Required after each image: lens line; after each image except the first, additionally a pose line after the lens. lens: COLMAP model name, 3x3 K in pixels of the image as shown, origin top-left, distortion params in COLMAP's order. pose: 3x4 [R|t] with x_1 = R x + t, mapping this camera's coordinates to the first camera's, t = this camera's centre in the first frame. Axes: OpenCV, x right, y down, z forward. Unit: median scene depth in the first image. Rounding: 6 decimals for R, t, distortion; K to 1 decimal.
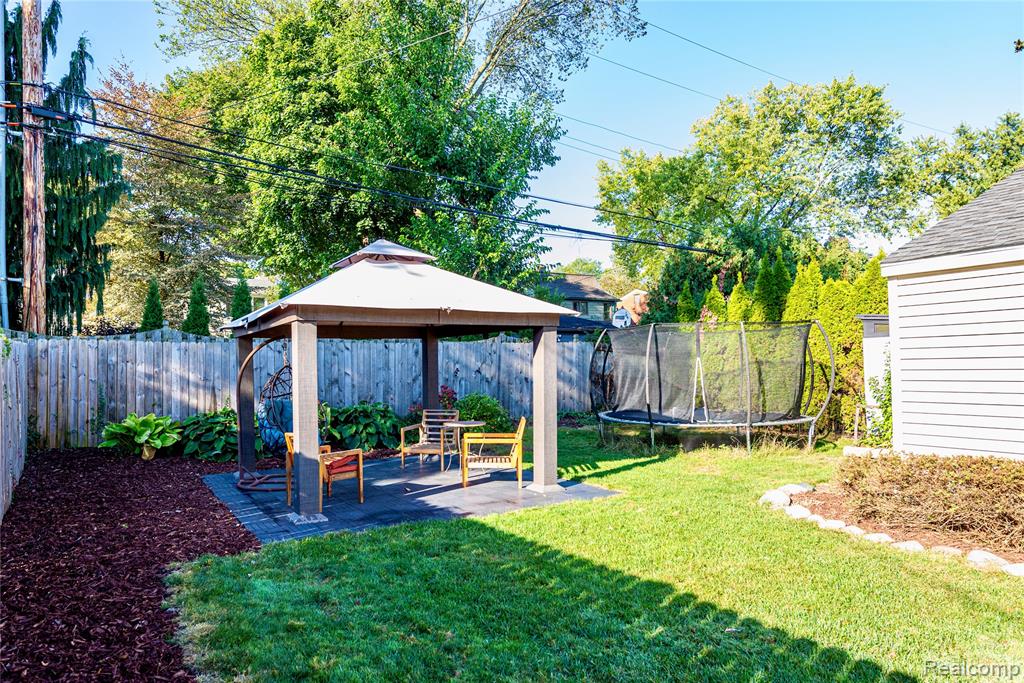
lens RADIAL K [[618.1, 0, 416.3], [0, 618.1, 365.0], [0, 0, 1]] dist [0.018266, -0.000400]
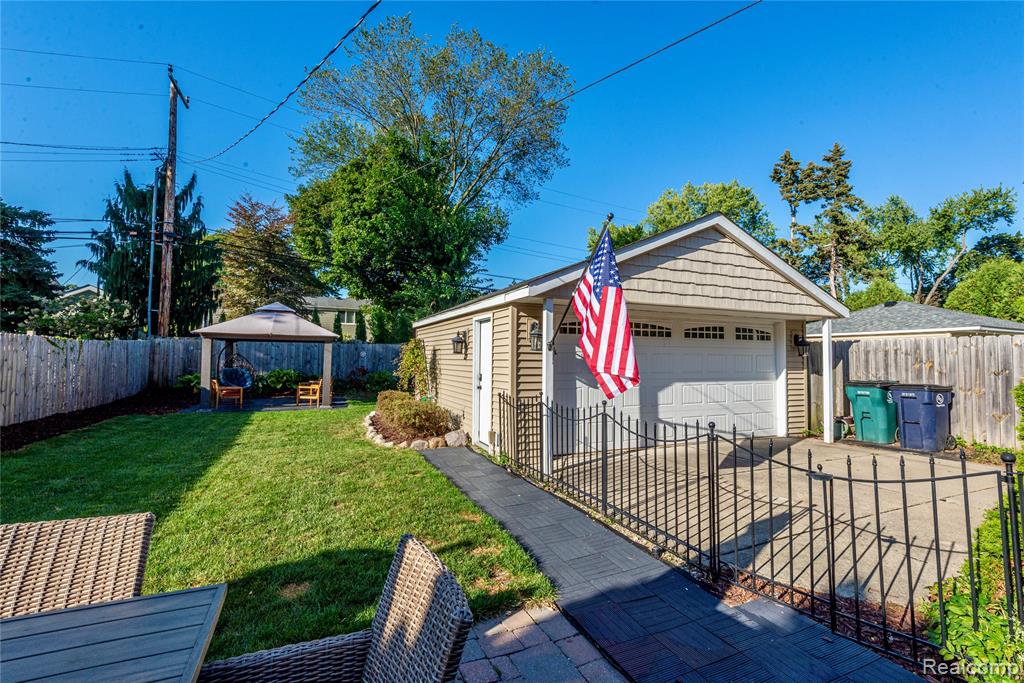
lens RADIAL K [[445.1, 0, 512.8], [0, 445.1, 342.8], [0, 0, 1]] dist [0.013536, -0.005355]
pose [[0.997290, 0.029057, -0.067594, 0.635887], [-0.030843, 0.999198, -0.025539, -0.019259], [0.066798, 0.027555, 0.997386, -0.429041]]
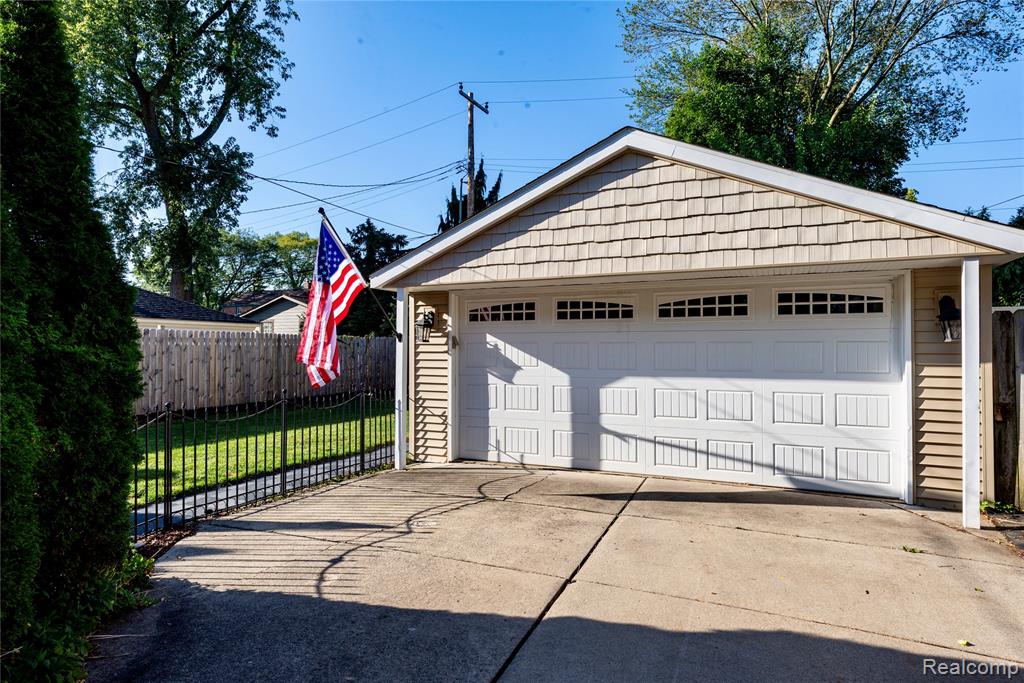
lens RADIAL K [[599.0, 0, 512.0], [0, 599.0, 341.5], [0, 0, 1]] dist [0.017728, -0.001620]
pose [[0.607969, 0.014555, -0.793827, 1.173210], [-0.007762, 0.999893, 0.012389, -0.032706], [0.793923, -0.001371, 0.608017, -0.243191]]
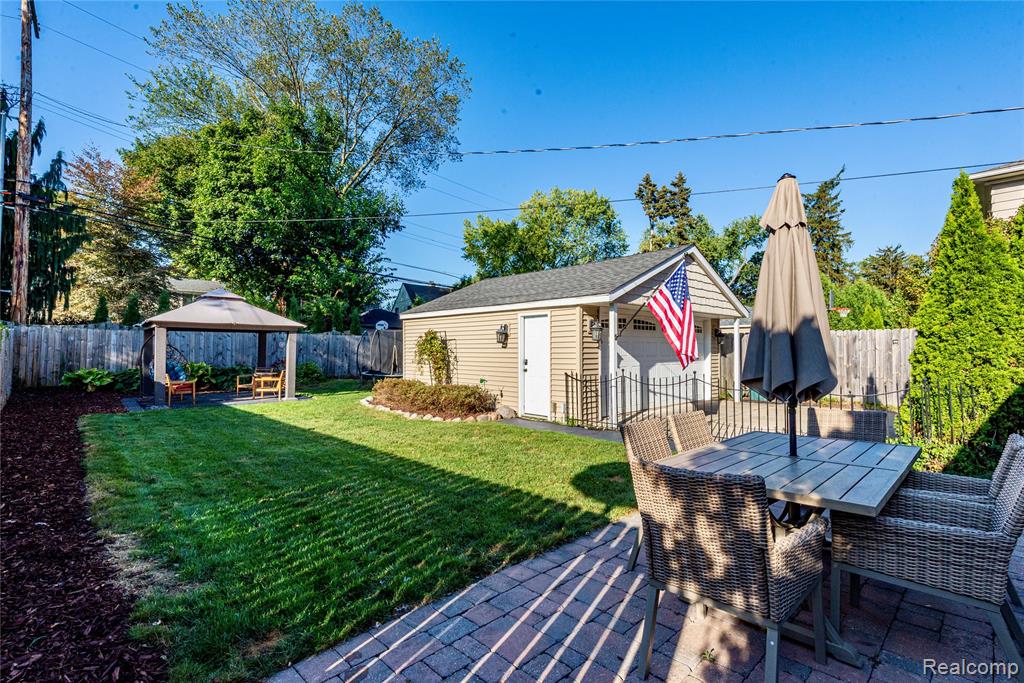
lens RADIAL K [[461.8, 0, 512.0], [0, 461.8, 341.5], [0, 0, 1]] dist [0.013909, -0.005441]
pose [[0.960763, 0.027240, 0.276028, 0.318480], [-0.023917, 0.999595, -0.015396, -0.008625], [-0.276336, 0.008190, 0.961026, -0.567221]]
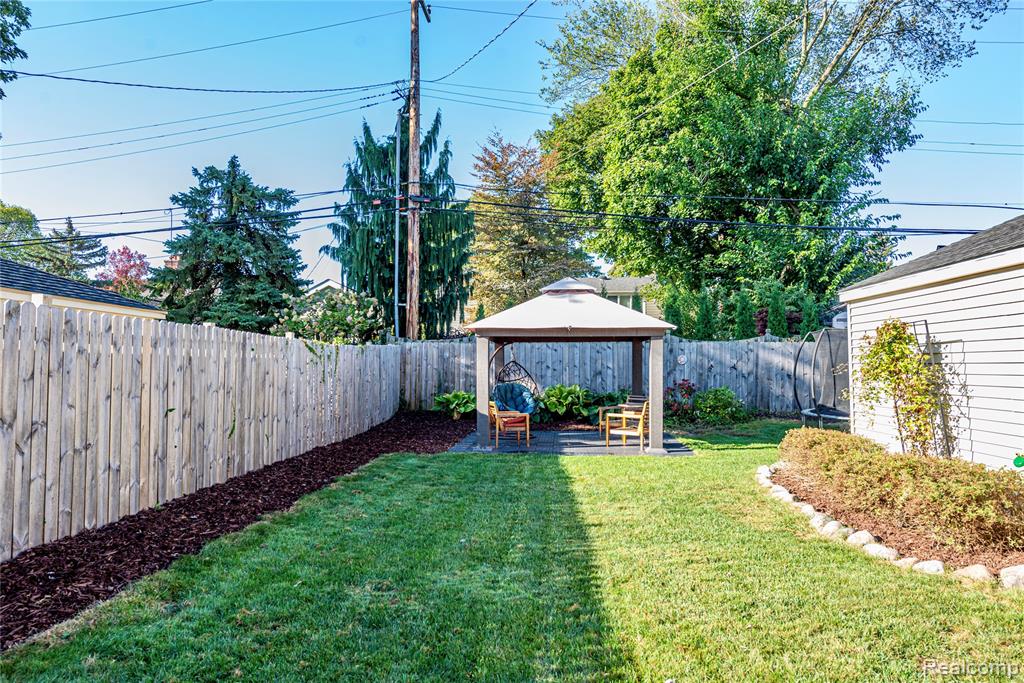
lens RADIAL K [[671.8, 0, 512.0], [0, 671.8, 341.5], [0, 0, 1]] dist [0.027938, -0.002676]
pose [[0.855007, -0.001058, -0.518616, 0.435805], [-0.010783, 0.999745, -0.019817, -0.009509], [0.518505, 0.022536, 0.854778, -0.292910]]
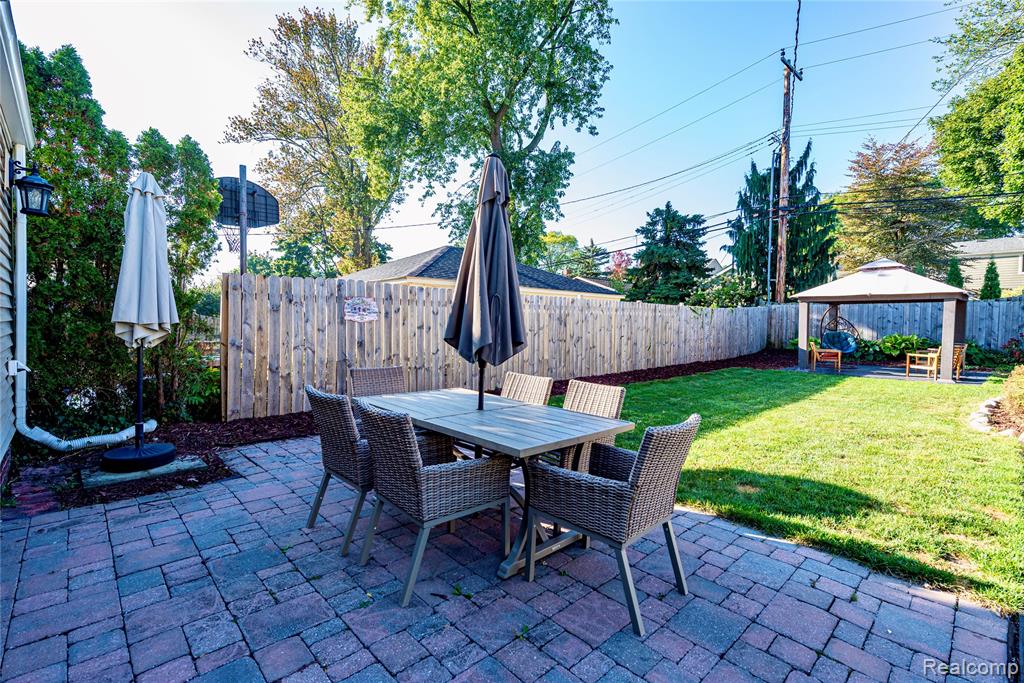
lens RADIAL K [[462.8, 0, 502.3], [0, 462.8, 338.5], [0, 0, 1]] dist [-0.000685, -0.001021]
pose [[0.251562, 0.058242, -0.966087, 0.761542], [0.000457, 0.998180, 0.060295, -0.015021], [0.967841, -0.015610, 0.251078, -0.439832]]
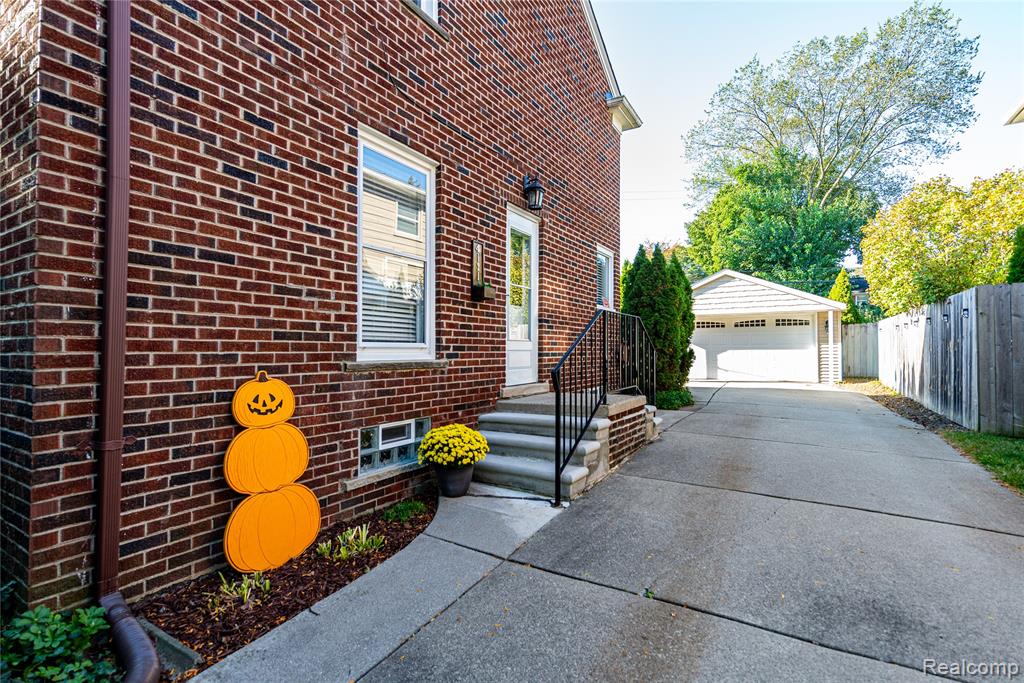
lens RADIAL K [[485.6, 0, 512.0], [0, 485.6, 341.5], [0, 0, 1]] dist [0.002739, 0.000393]
pose [[0.509752, 0.006381, -0.860298, 1.639308], [-0.001855, 0.999978, 0.006318, -0.017700], [0.860320, -0.001625, 0.509753, -0.983139]]
